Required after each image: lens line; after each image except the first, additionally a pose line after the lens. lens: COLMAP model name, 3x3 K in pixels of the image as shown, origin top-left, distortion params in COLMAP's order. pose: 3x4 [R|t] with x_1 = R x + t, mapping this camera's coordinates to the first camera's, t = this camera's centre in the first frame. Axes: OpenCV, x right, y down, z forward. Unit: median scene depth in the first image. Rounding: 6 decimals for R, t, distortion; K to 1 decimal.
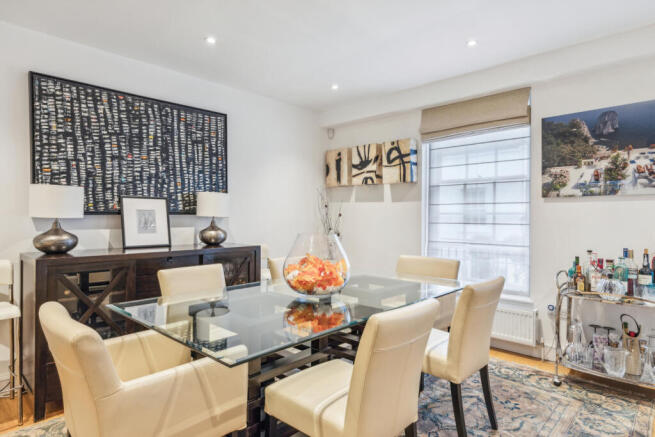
lens RADIAL K [[377.1, 0, 327.5], [0, 377.1, 218.5], [0, 0, 1]] dist [0.001988, 0.000727]
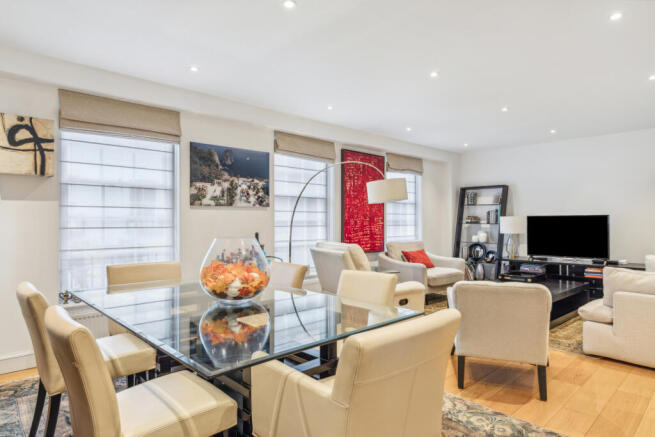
lens RADIAL K [[371.3, 0, 327.5], [0, 371.3, 218.5], [0, 0, 1]] dist [0.000598, 0.000000]
pose [[0.075963, 0.009061, 0.997069, -0.629608], [0.008616, 0.999915, -0.009743, 0.003962], [-0.997073, 0.009330, 0.075878, 0.469440]]
